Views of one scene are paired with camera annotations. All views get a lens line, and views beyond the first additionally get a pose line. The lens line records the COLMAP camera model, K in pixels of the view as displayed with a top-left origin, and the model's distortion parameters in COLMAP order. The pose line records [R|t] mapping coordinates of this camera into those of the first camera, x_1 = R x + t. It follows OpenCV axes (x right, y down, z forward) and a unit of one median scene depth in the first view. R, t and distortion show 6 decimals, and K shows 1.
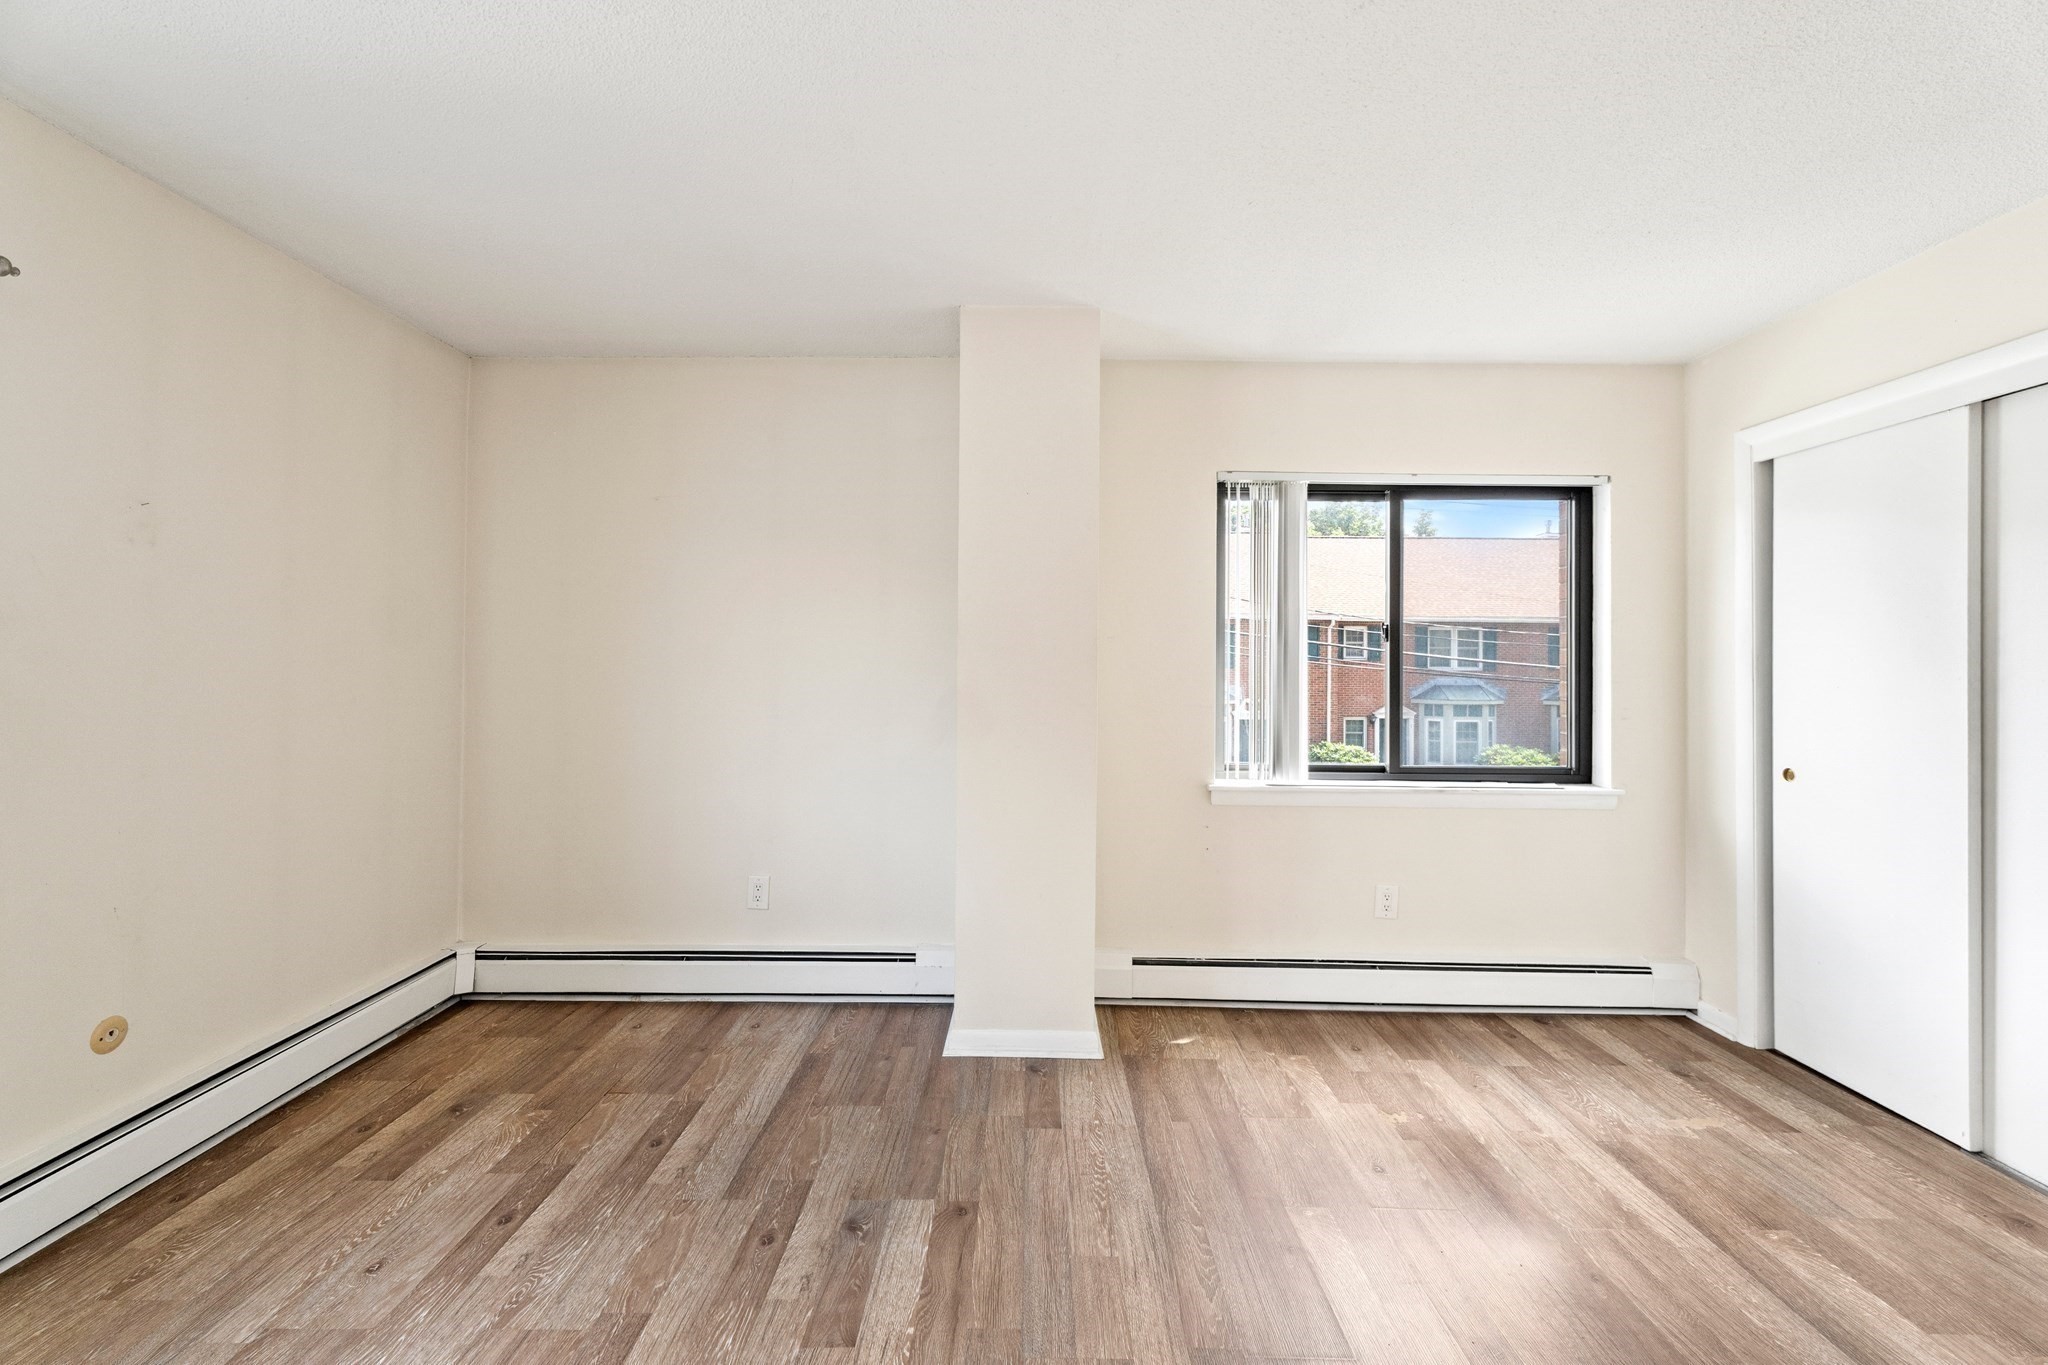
lens RADIAL K [[865.1, 0, 1025.2], [0, 865.1, 658.1], [0, 0, 1]] dist [0.004686, -0.000049]
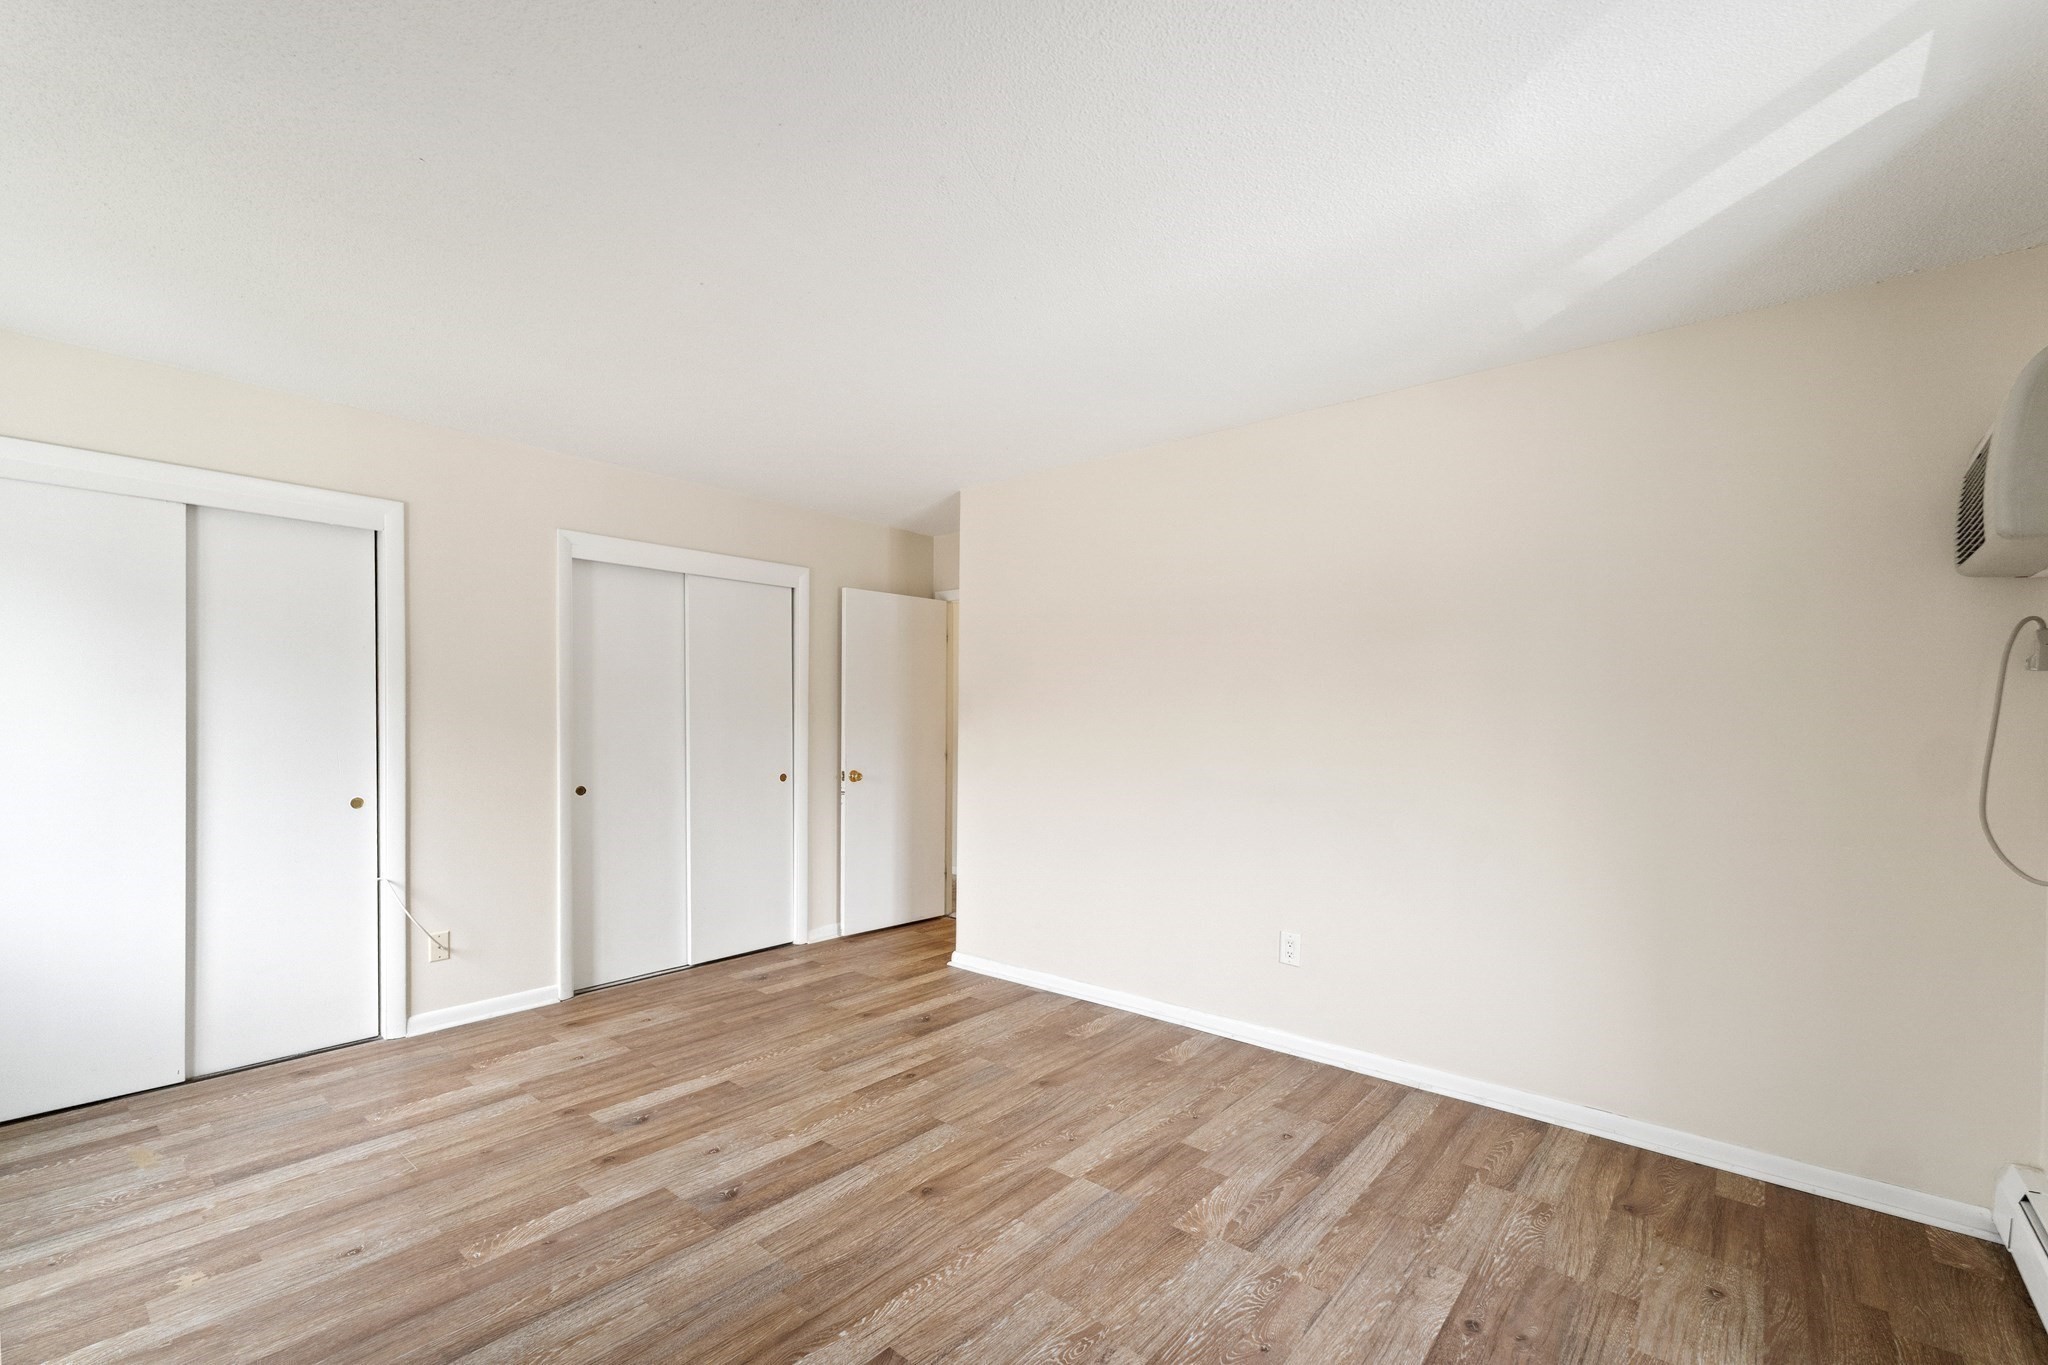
lens RADIAL K [[872.8, 0, 1026.4], [0, 872.8, 713.7], [0, 0, 1]] dist [0.003576, -0.000041]
pose [[-0.768098, -0.008972, 0.640269, -0.669956], [-0.020112, 0.999747, -0.010119, 0.006571], [-0.640016, -0.020650, -0.768084, 1.146008]]
